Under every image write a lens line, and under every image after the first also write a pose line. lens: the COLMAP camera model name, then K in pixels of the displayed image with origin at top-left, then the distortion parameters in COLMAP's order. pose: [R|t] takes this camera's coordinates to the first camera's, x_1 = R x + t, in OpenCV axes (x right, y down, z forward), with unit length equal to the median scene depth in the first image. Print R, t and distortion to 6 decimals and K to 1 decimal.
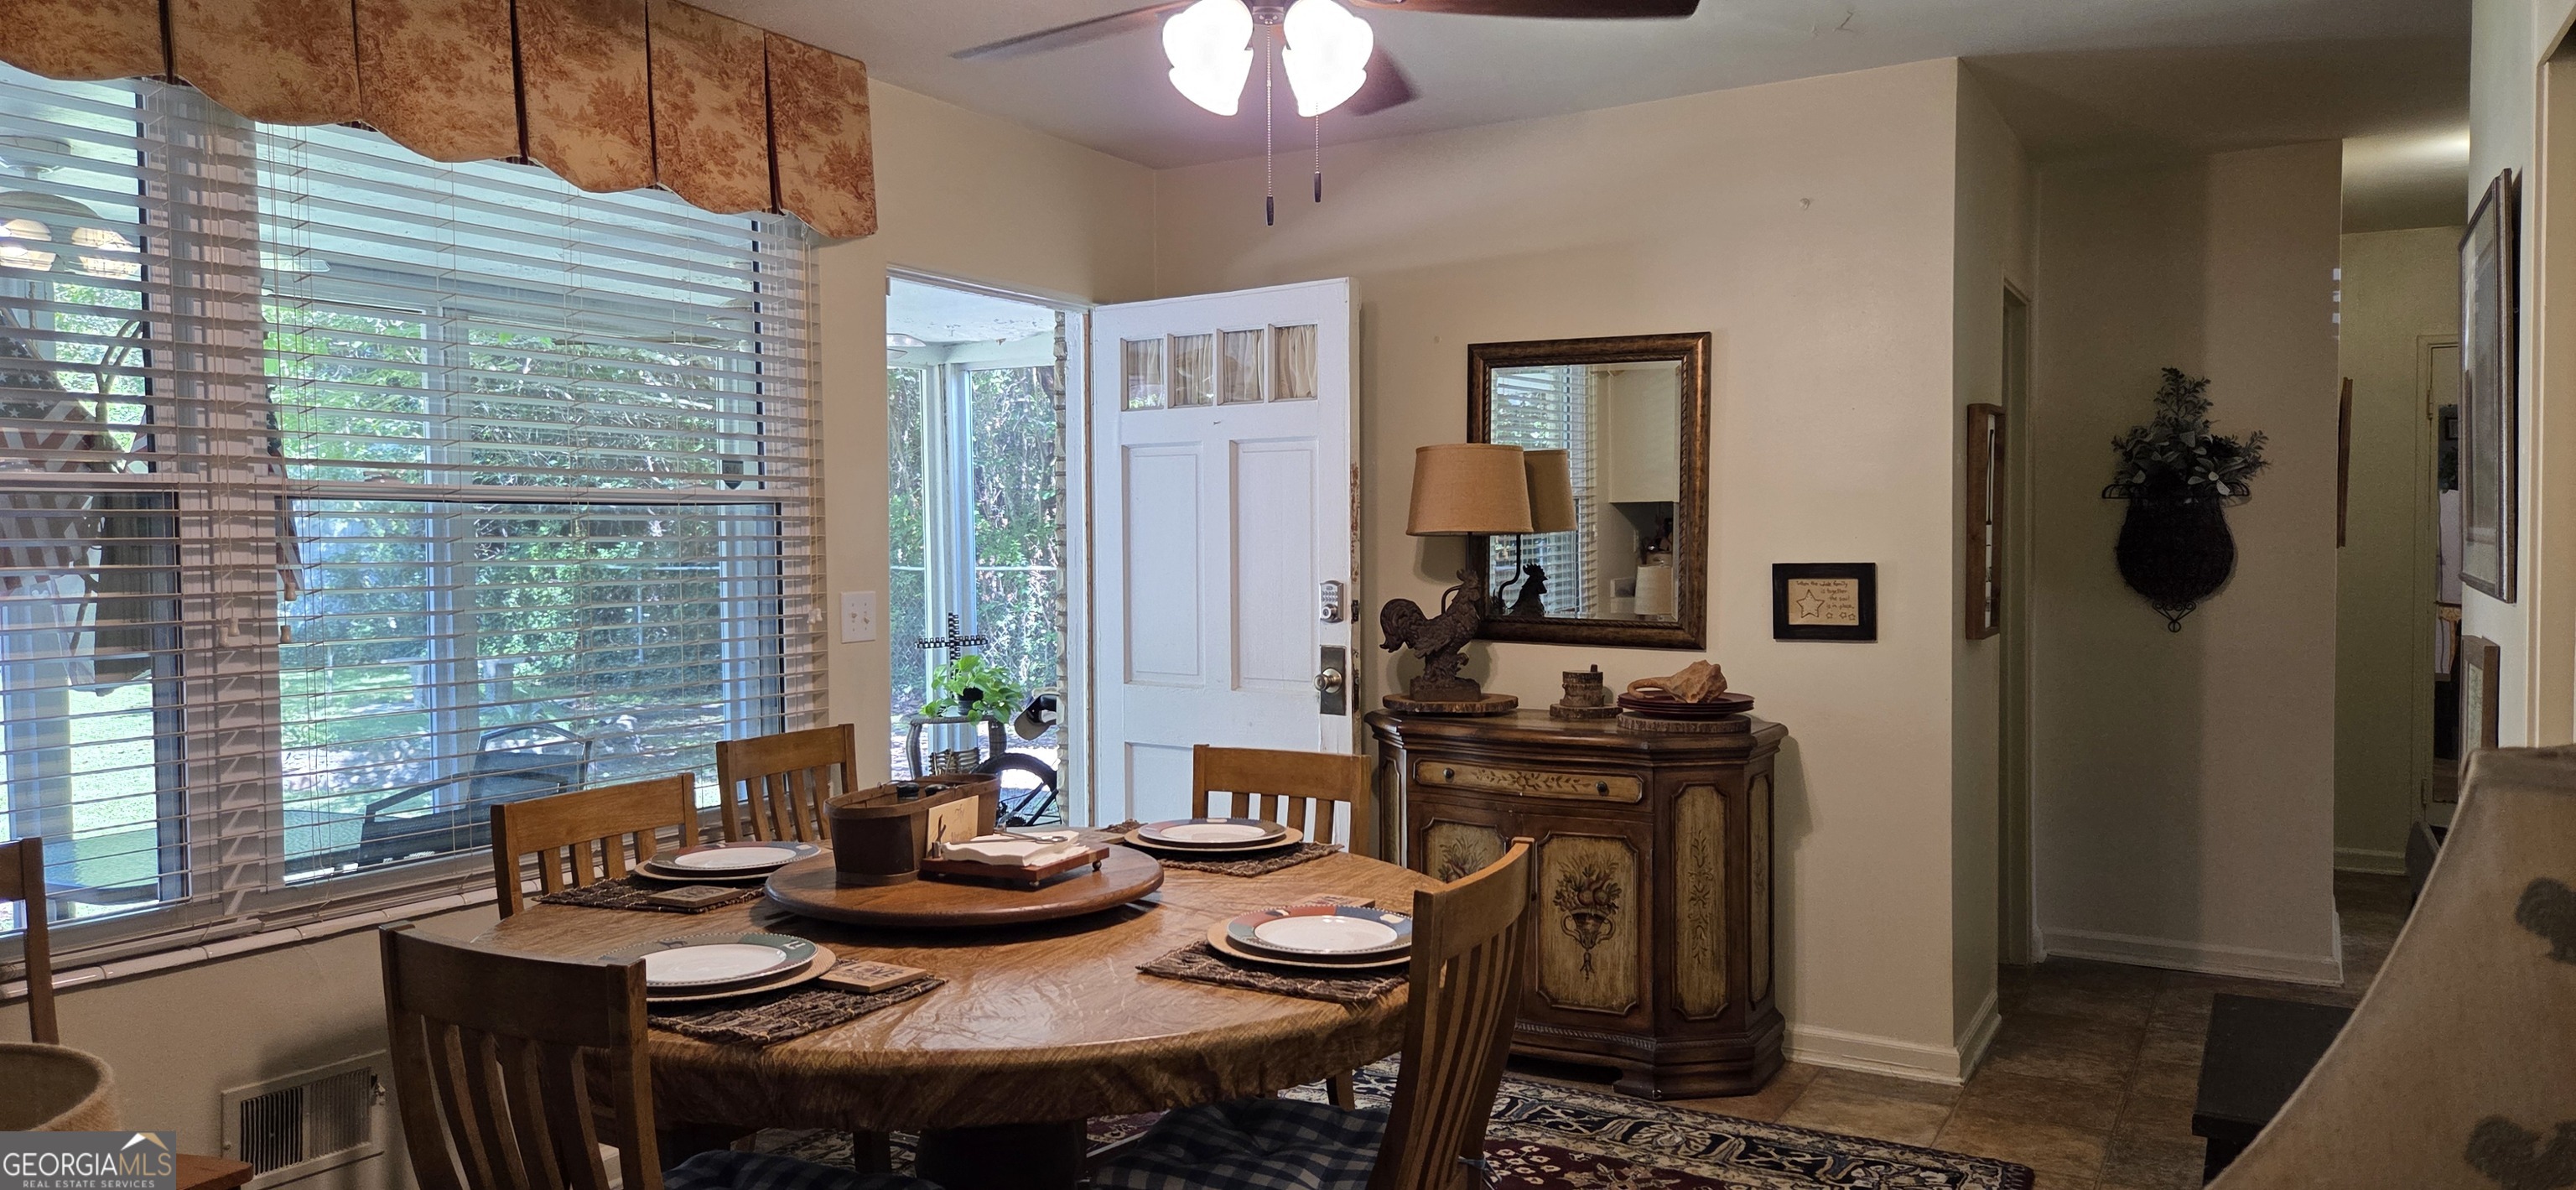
lens RADIAL K [[1634.7, 0, 1285.8], [0, 1634.7, 589.9], [0, 0, 1]] dist [0.008642, 0.001581]
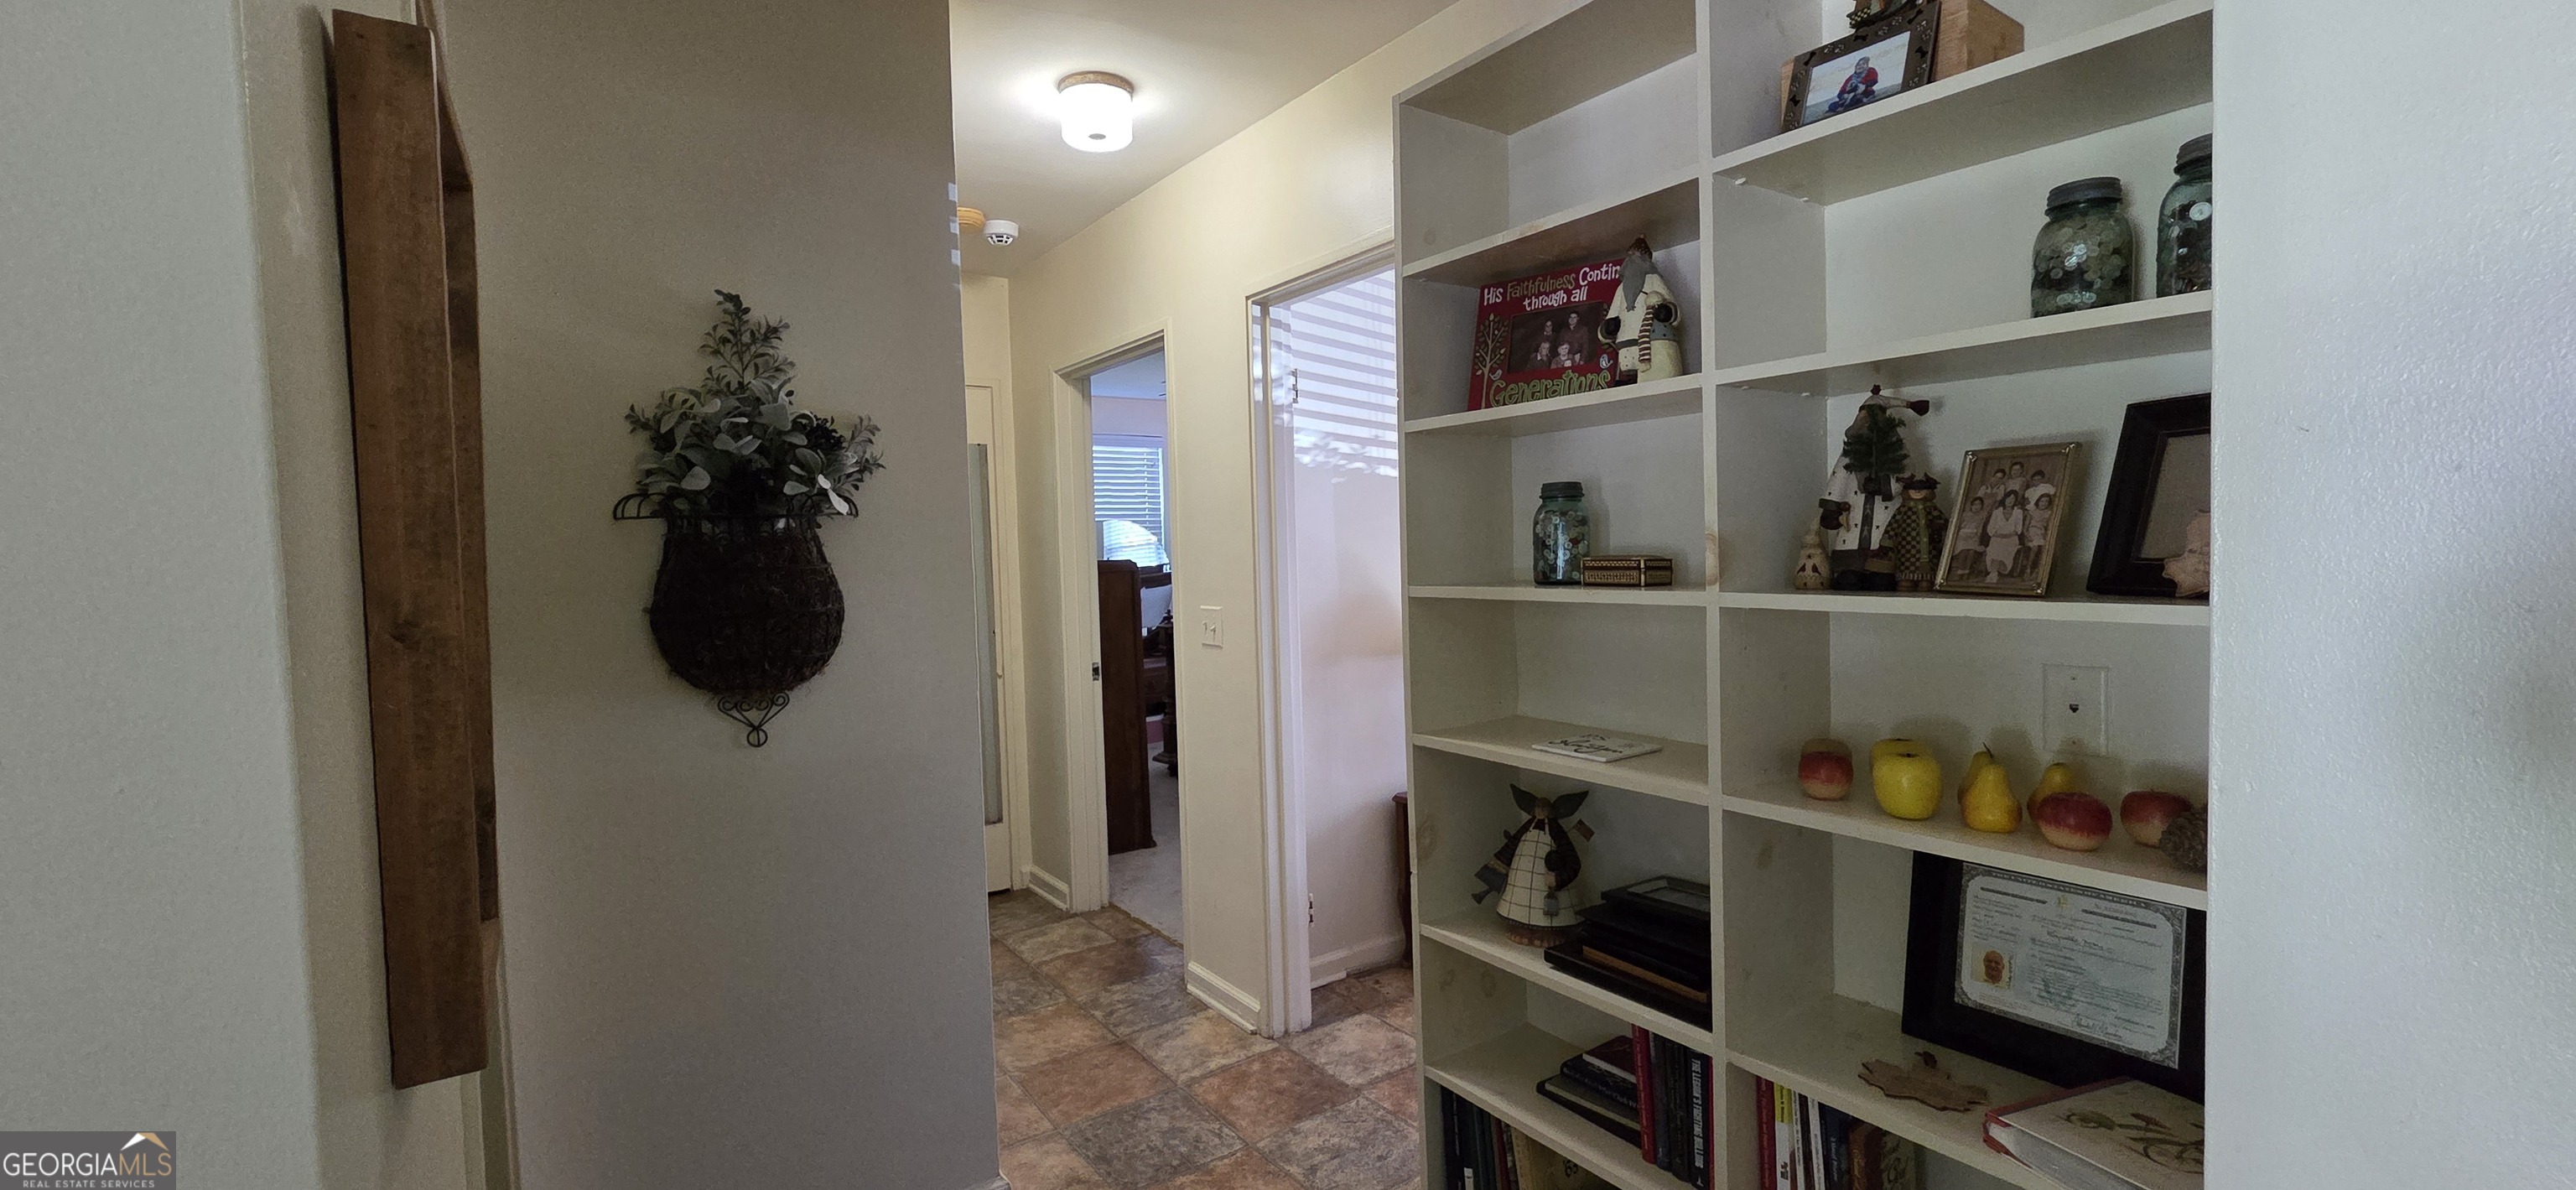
lens RADIAL K [[1053.5, 0, 1267.4], [0, 1053.5, 574.0], [0, 0, 1]] dist [0.006403, 0.000179]
pose [[0.409352, -0.038040, 0.911583, 0.275568], [0.061527, 0.998007, 0.014018, -0.030603], [-0.910300, 0.050349, 0.410877, 0.680588]]
